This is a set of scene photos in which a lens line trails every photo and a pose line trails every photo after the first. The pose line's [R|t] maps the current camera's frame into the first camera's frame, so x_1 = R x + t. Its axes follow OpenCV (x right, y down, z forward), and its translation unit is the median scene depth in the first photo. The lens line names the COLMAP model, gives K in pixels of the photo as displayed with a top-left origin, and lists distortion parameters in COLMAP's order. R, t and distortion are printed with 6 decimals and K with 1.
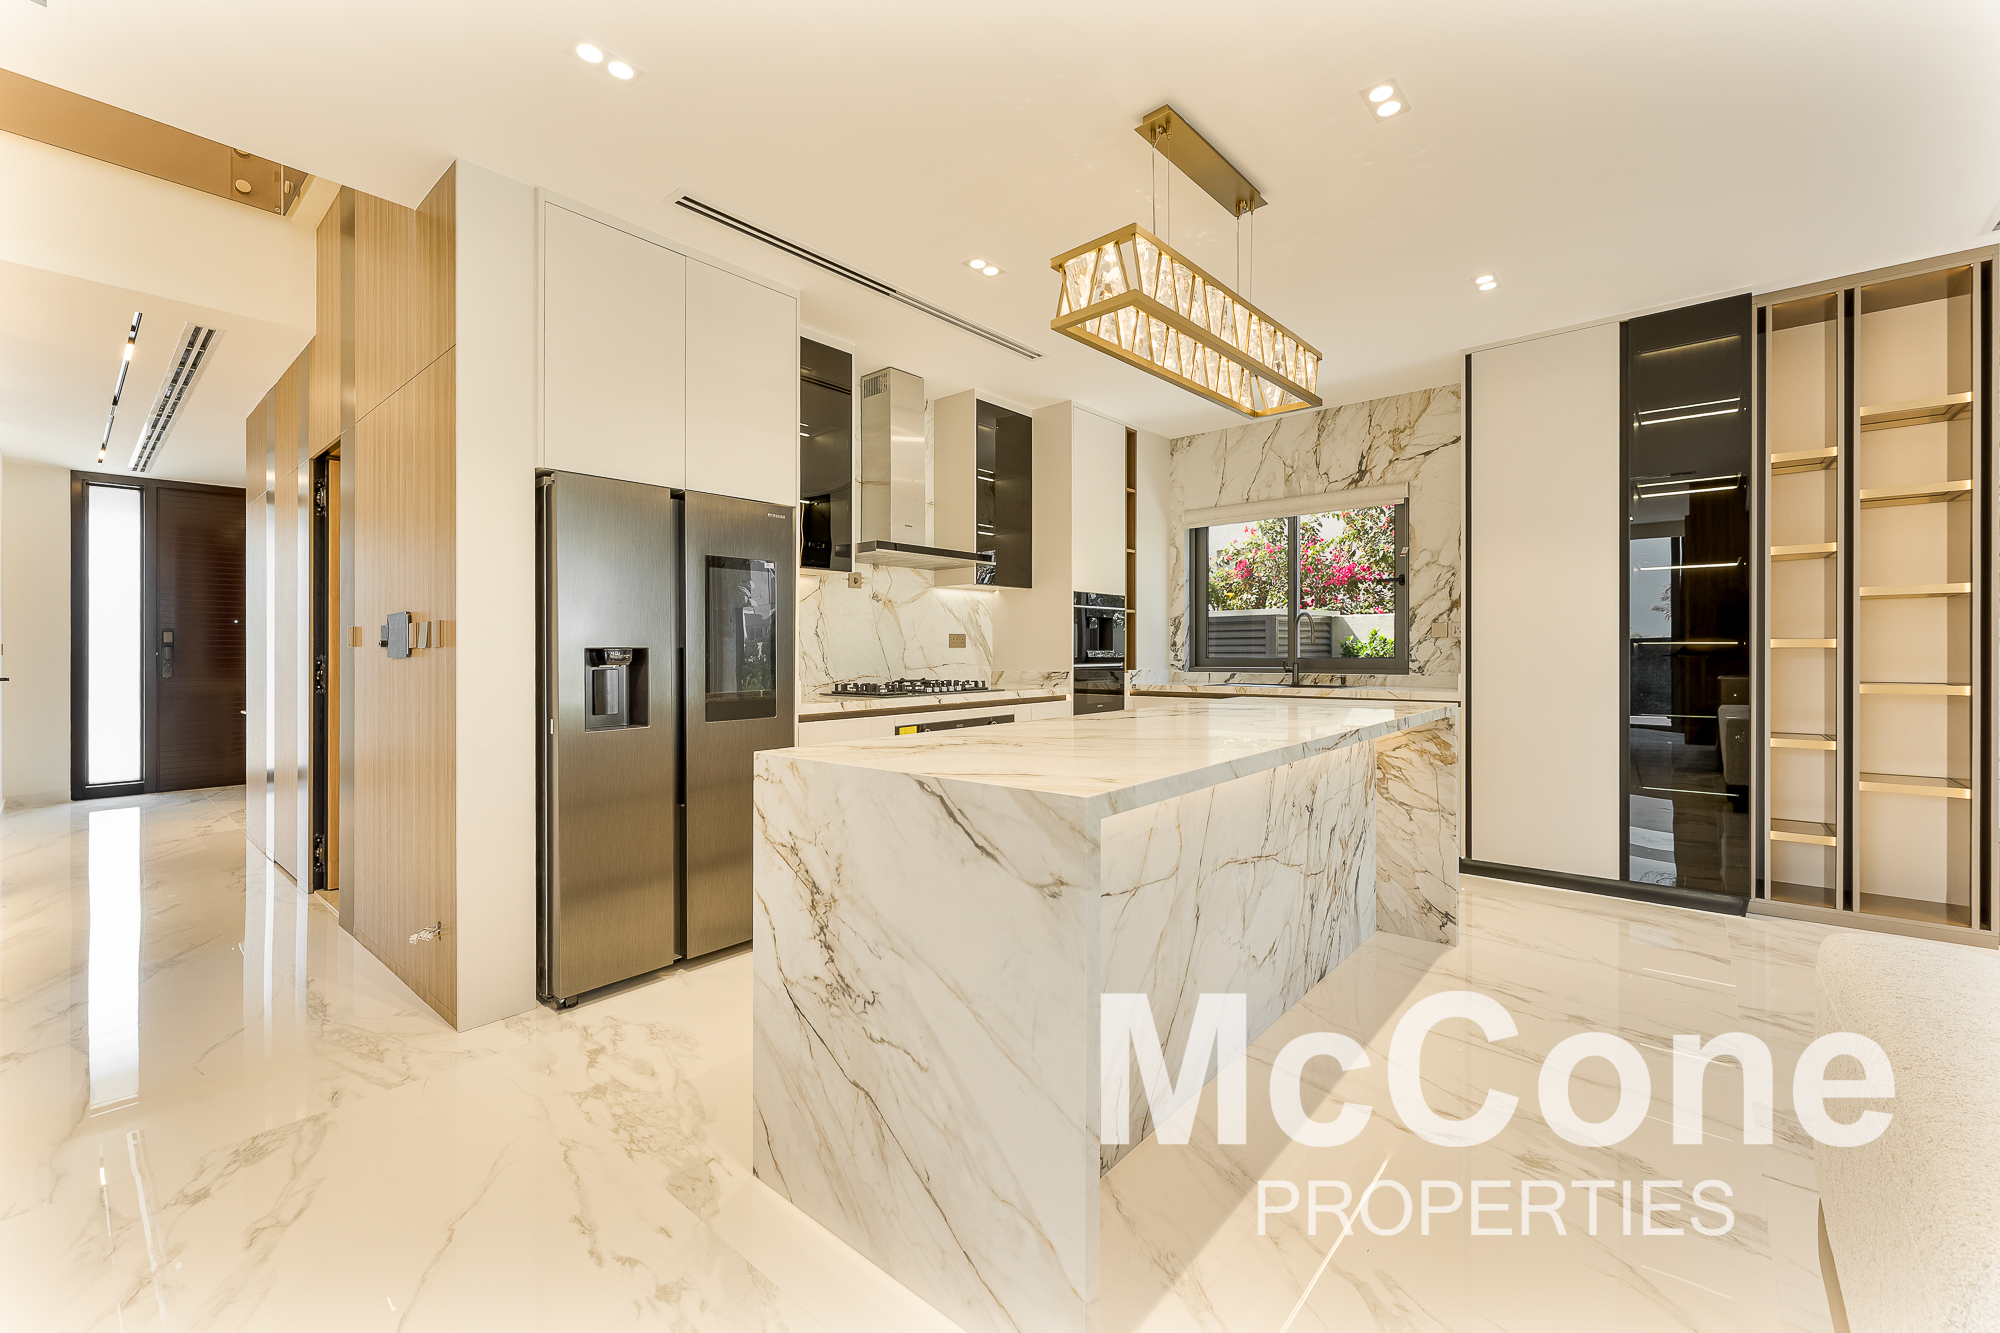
lens RADIAL K [[809.6, 0, 1007.3], [0, 809.6, 656.0], [0, 0, 1]] dist [0.000259, -0.000140]
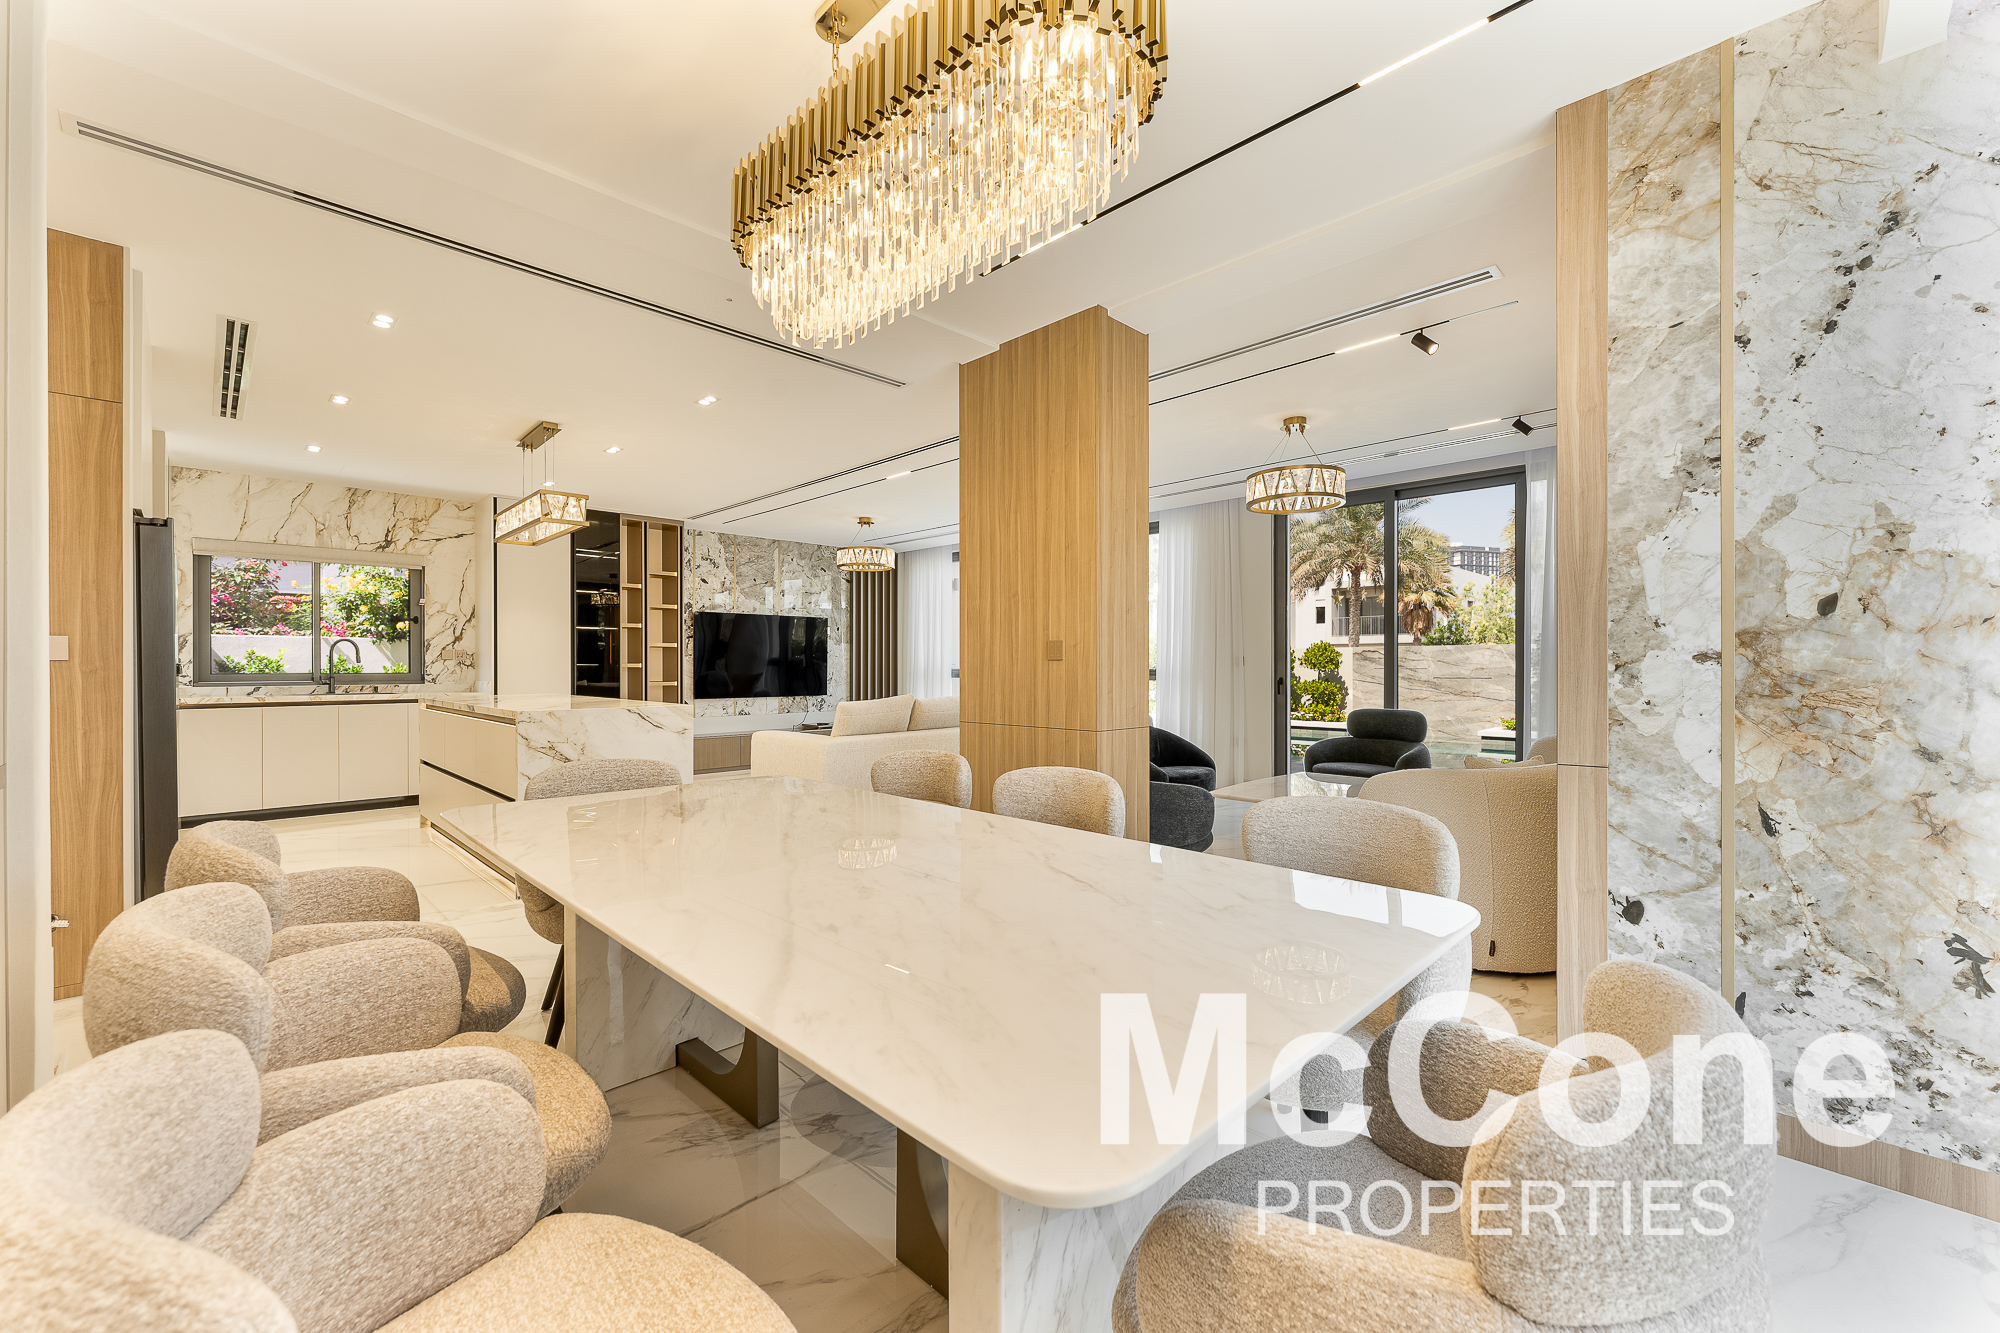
lens RADIAL K [[796.1, 0, 1001.5], [0, 796.1, 669.2], [0, 0, 1]] dist [-0.002679, -0.000564]
pose [[0.084749, 0.002439, 0.996399, -0.862245], [0.005026, 0.999983, -0.002875, 0.005008], [-0.996390, 0.005251, 0.084736, -0.186387]]
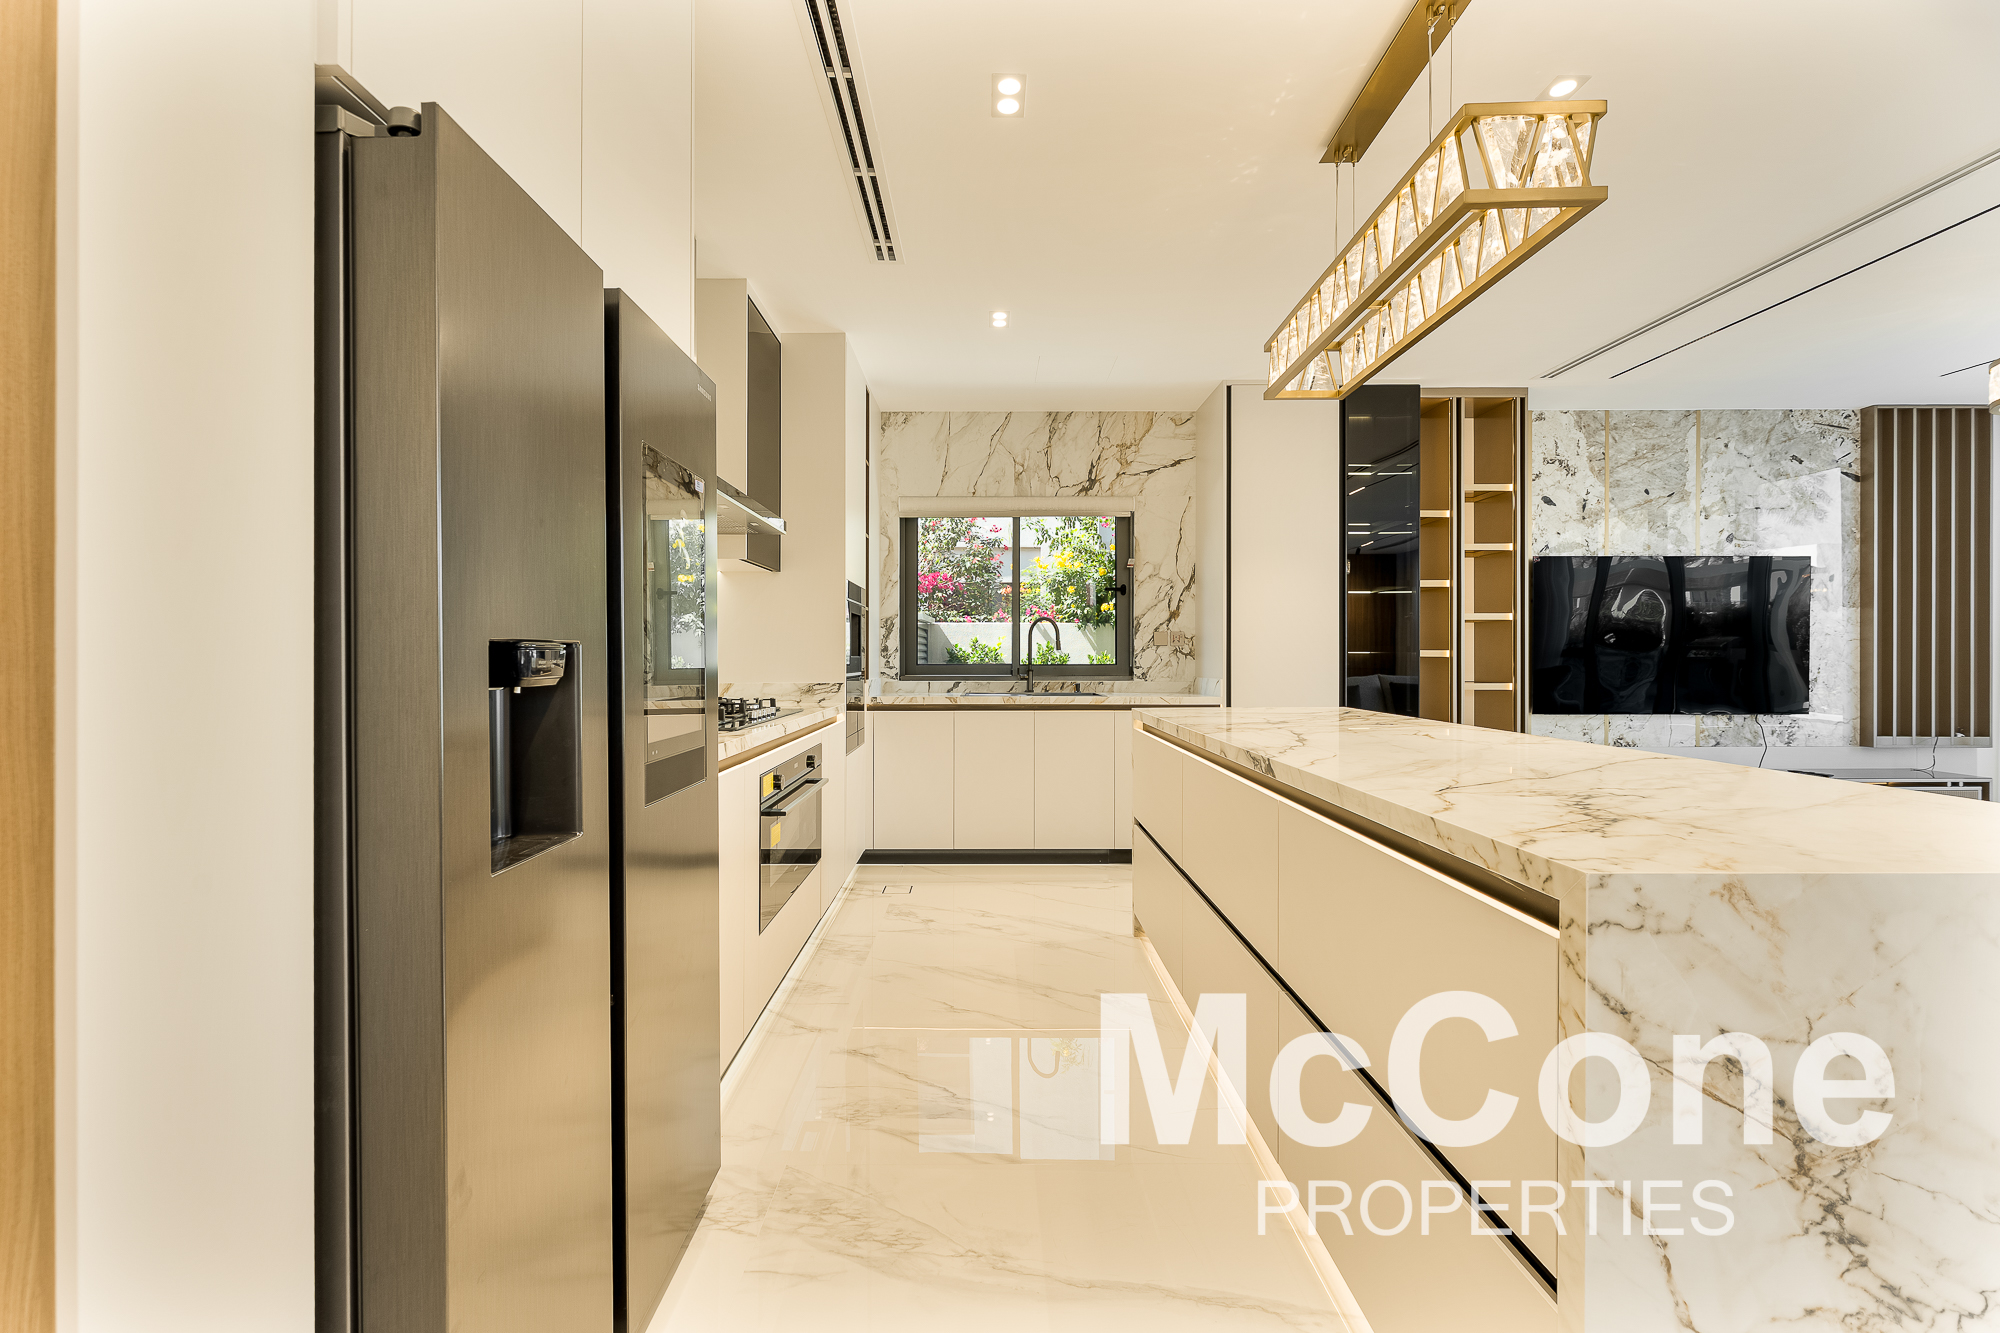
lens RADIAL K [[808.3, 0, 992.9], [0, 808.3, 662.3], [0, 0, 1]] dist [0.000077, -0.000254]
pose [[0.763477, 0.000843, 0.645834, -0.310697], [-0.000464, 1.000000, -0.000756, 0.000074], [-0.645835, 0.000277, 0.763477, 0.312693]]
